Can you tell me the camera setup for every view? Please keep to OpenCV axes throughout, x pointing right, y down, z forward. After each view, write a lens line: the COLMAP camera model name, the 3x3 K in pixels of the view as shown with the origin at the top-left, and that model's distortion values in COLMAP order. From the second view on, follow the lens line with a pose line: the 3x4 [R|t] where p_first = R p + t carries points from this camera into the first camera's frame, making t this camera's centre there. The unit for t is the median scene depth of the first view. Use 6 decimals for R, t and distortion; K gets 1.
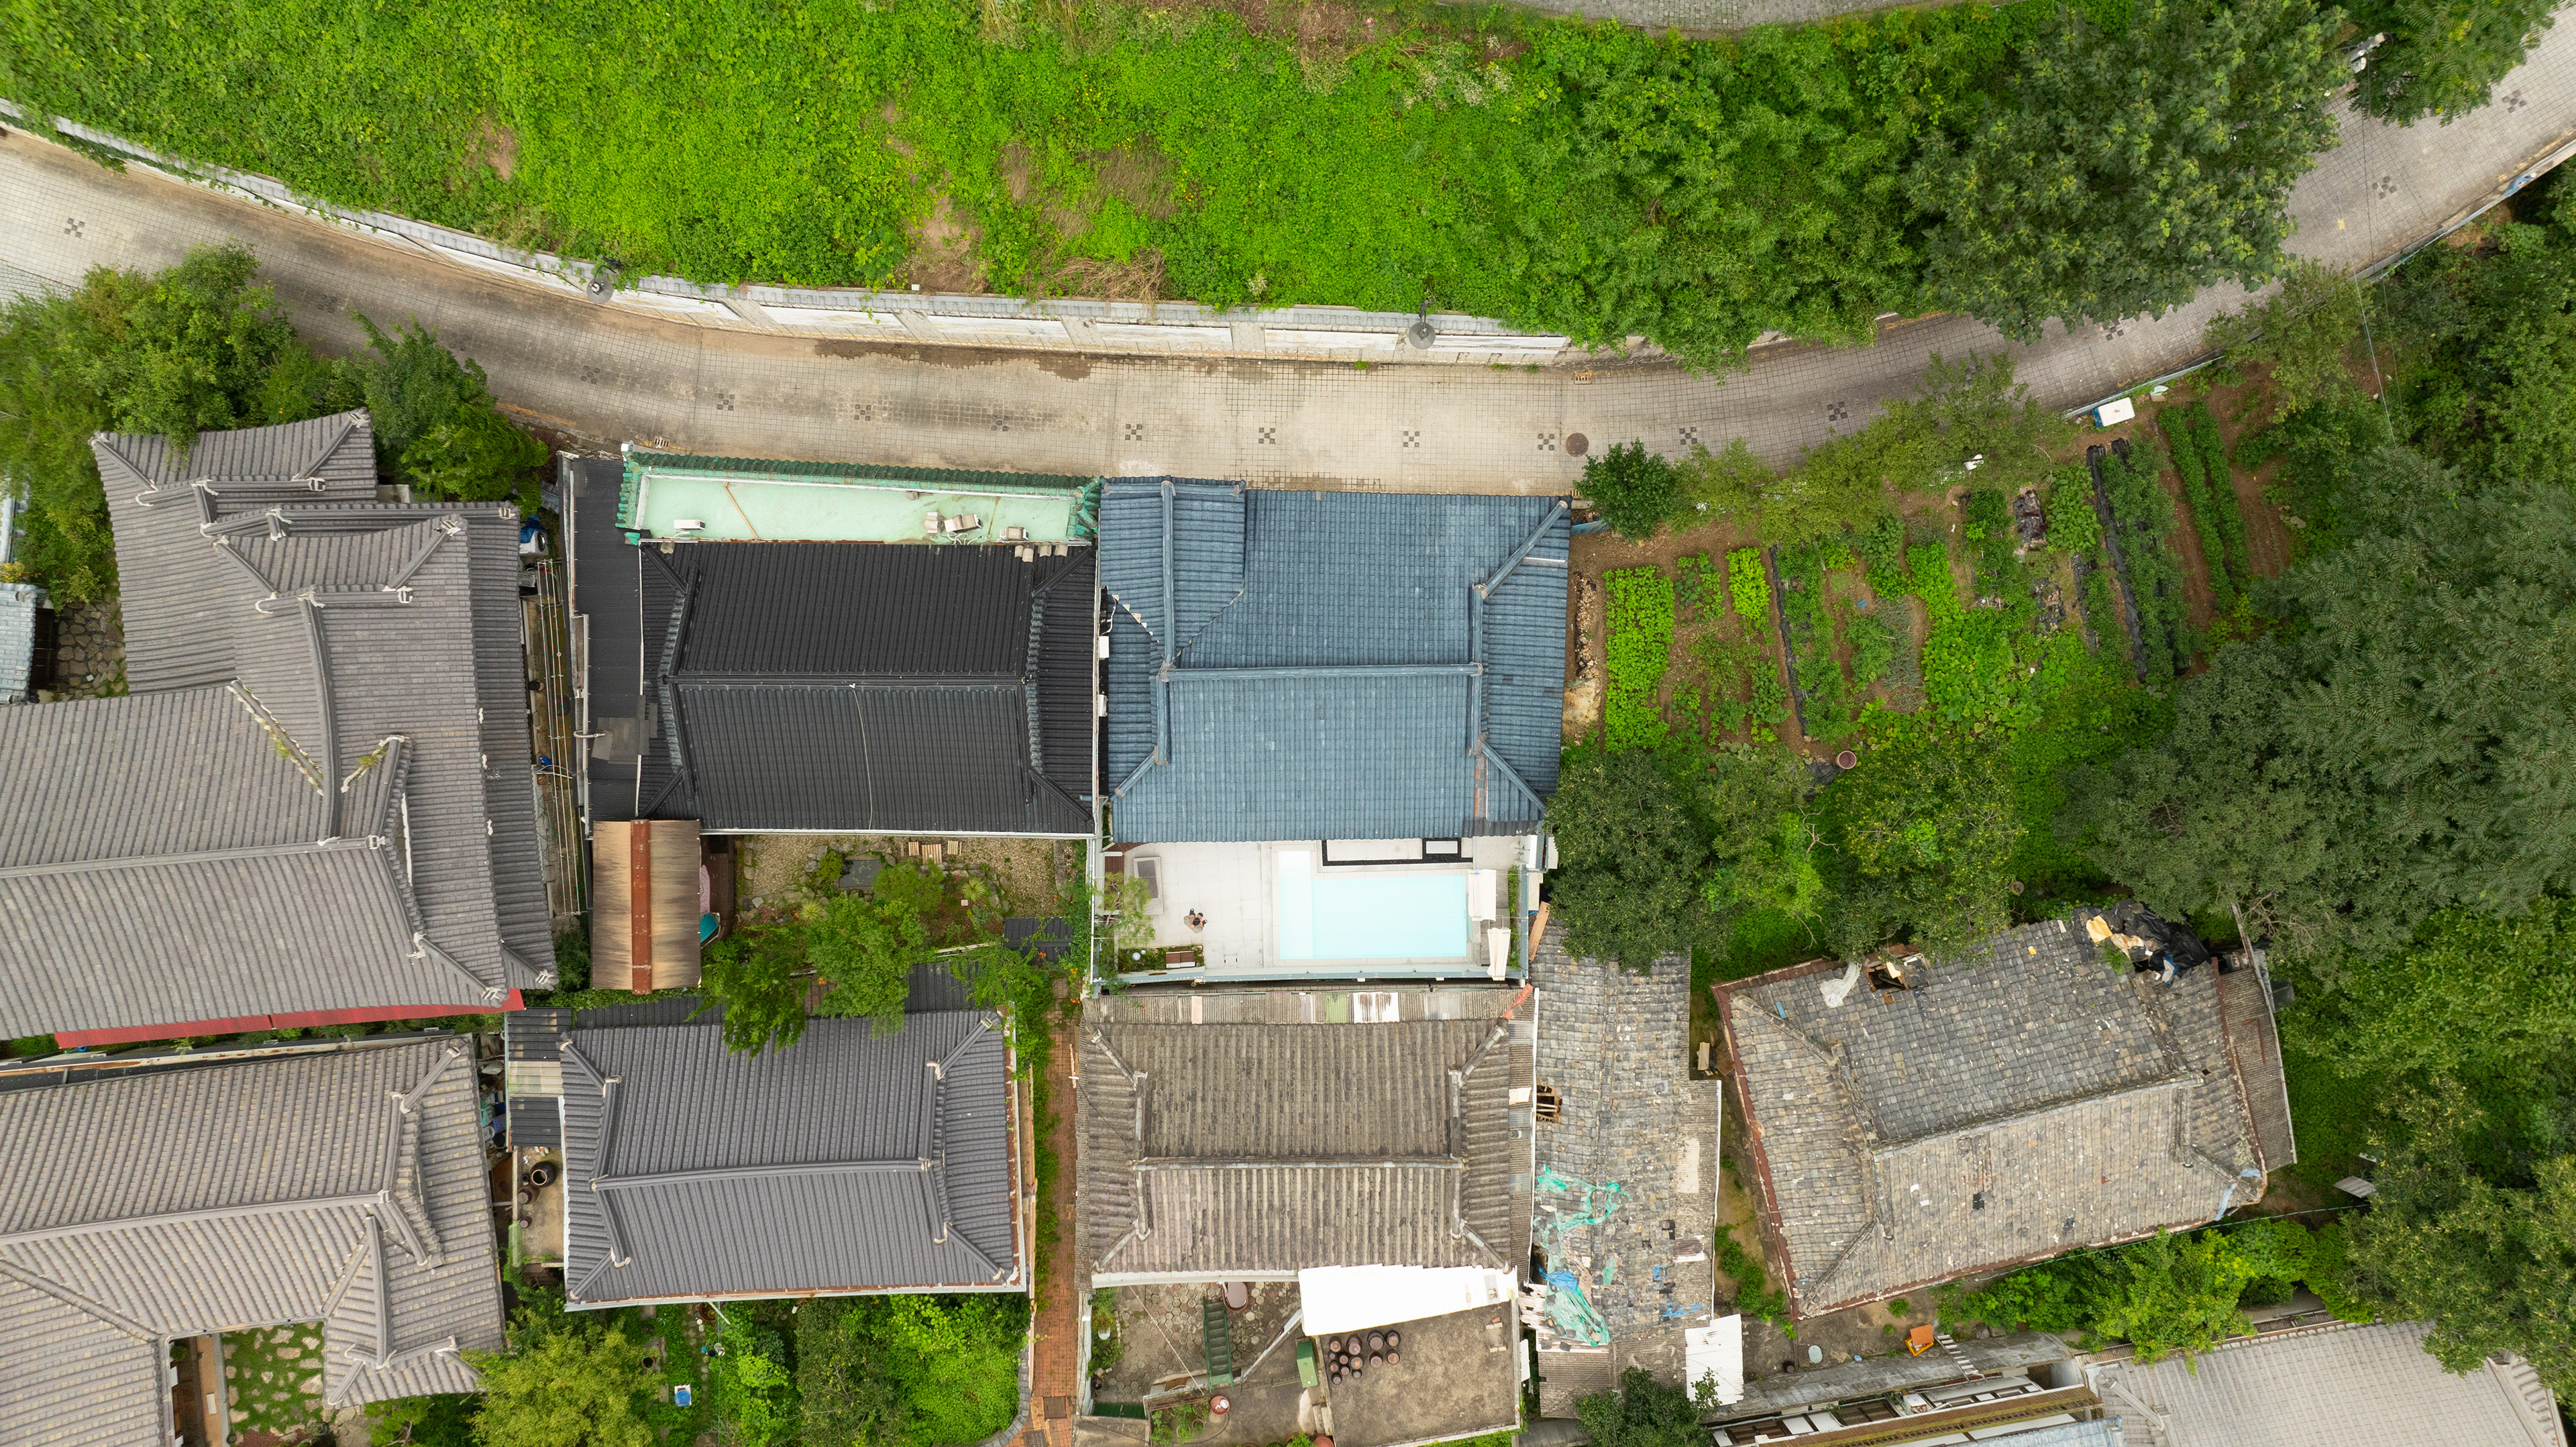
lens RADIAL K [[1805.4, 0, 1288.7], [0, 1805.4, 723.2], [0, 0, 1]] dist [-0.002906, -0.000179]
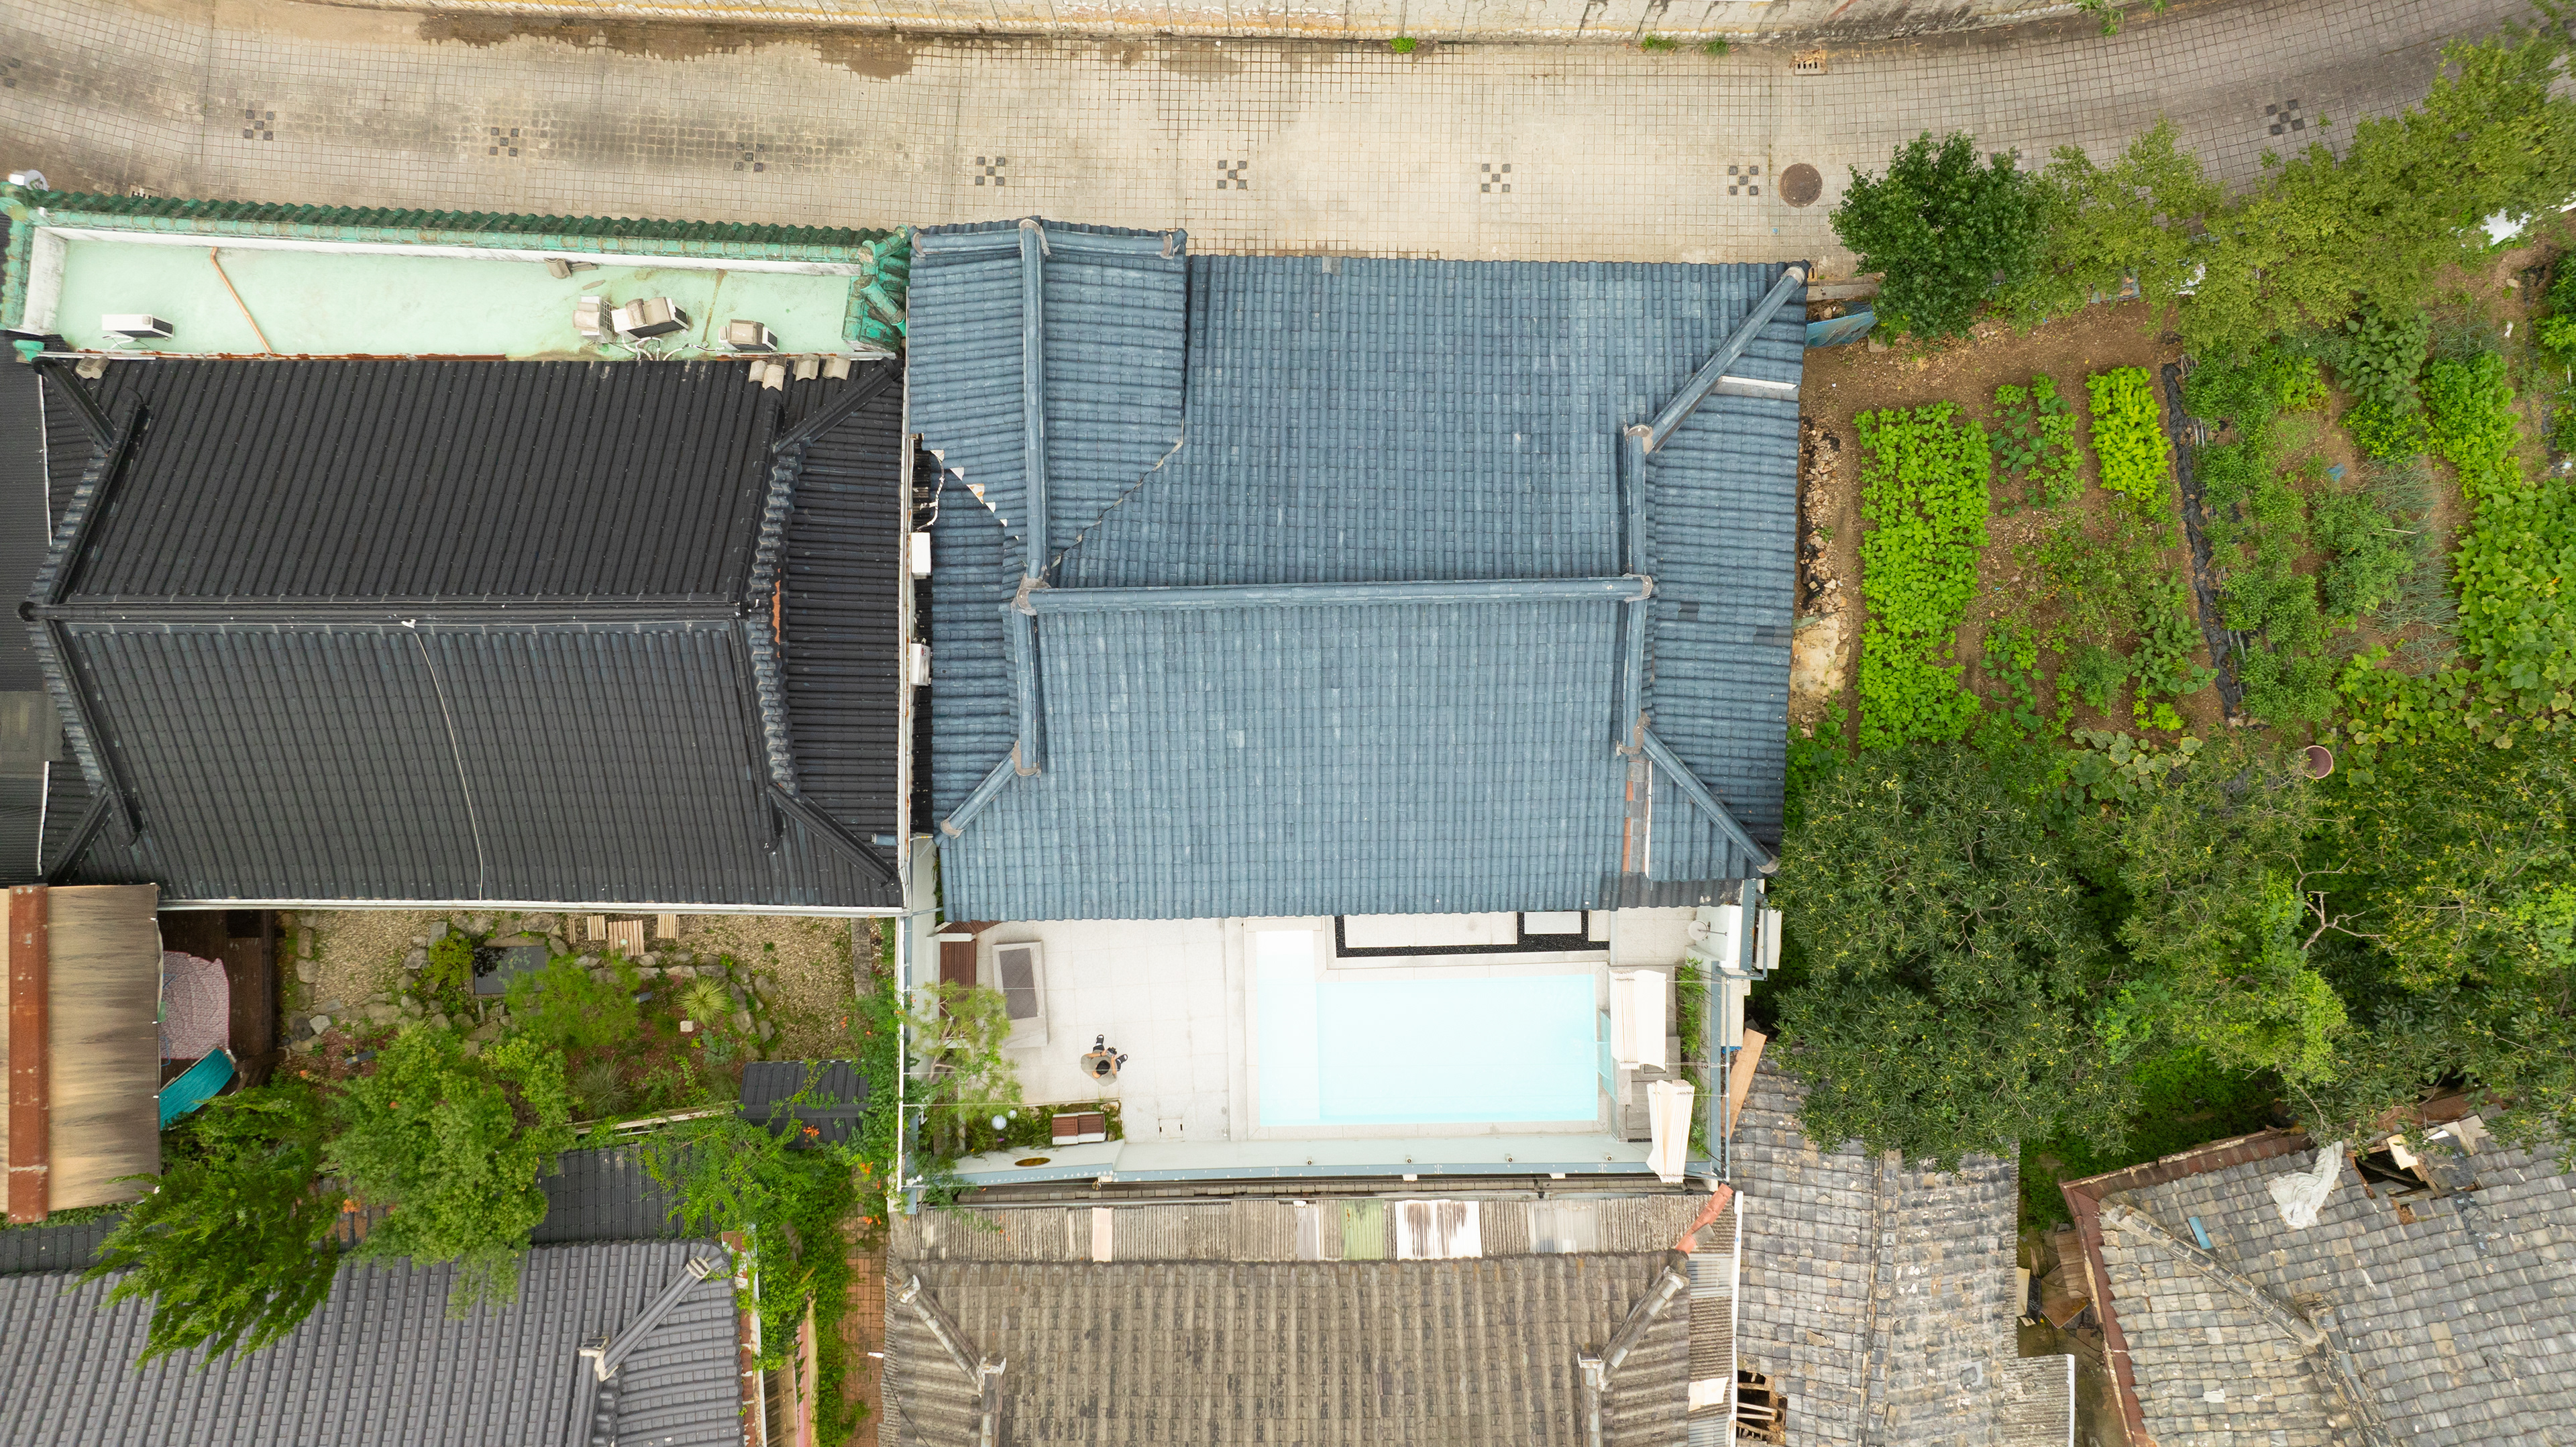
lens RADIAL K [[1804.9, 0, 1289.5], [0, 1804.9, 718.5], [0, 0, 1]] dist [0.004369, 0.001168]
pose [[0.999989, -0.003495, -0.003100, 0.006781], [0.003492, 0.999993, -0.001104, 0.006986], [0.003103, 0.001094, 0.999995, 0.467867]]
